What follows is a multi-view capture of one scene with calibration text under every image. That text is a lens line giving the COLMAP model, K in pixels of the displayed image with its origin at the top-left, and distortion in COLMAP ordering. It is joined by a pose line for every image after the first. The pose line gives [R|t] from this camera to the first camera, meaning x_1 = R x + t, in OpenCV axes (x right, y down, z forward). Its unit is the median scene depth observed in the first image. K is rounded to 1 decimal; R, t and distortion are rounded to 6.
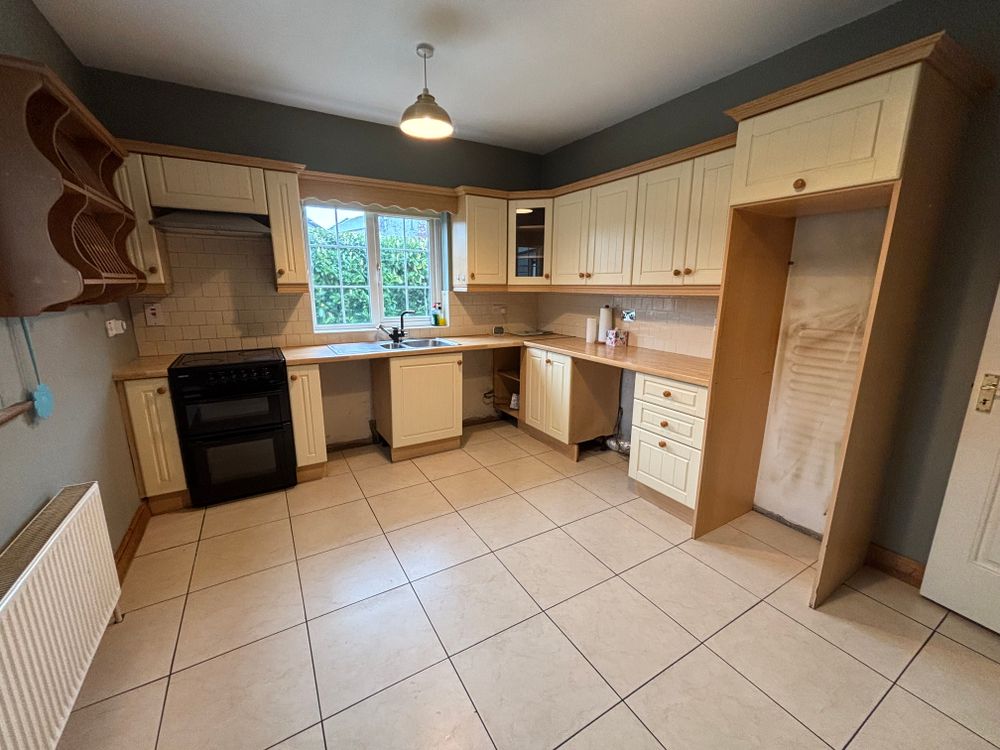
lens RADIAL K [[403.6, 0, 497.3], [0, 403.6, 371.1], [0, 0, 1]] dist [-0.000254, -0.000537]
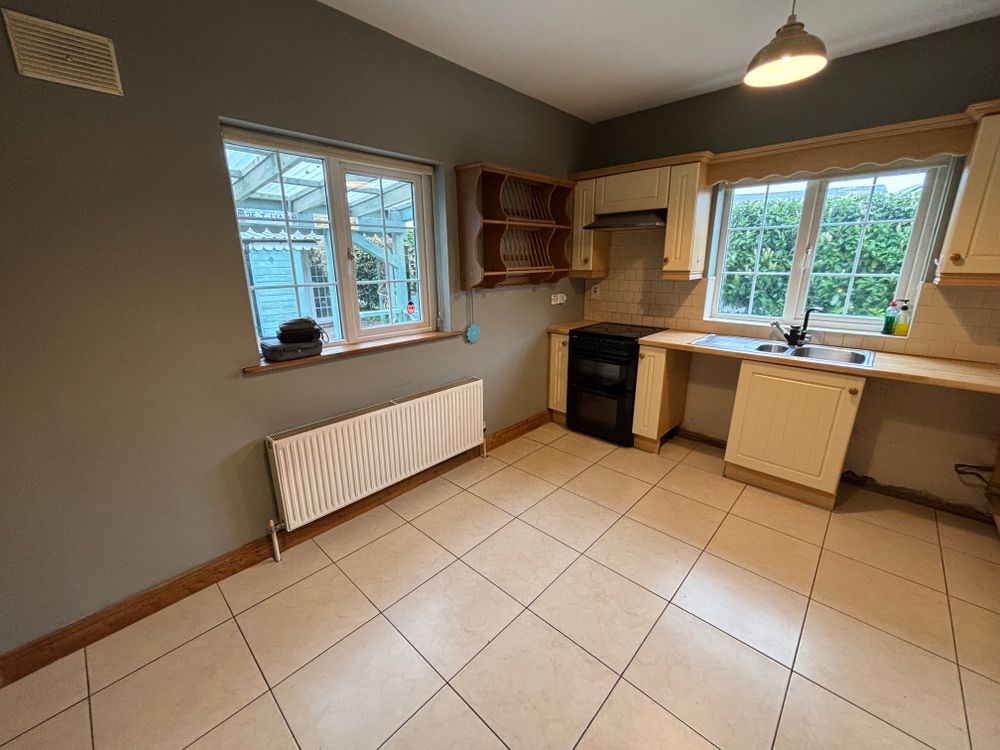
lens RADIAL K [[403.6, 0, 497.3], [0, 403.6, 371.1], [0, 0, 1]] dist [-0.000254, -0.000537]
pose [[0.272892, 0.248452, -0.929409, 0.422451], [-0.191865, 0.960725, 0.200488, -0.086928], [0.942718, 0.123610, 0.309844, 0.262403]]
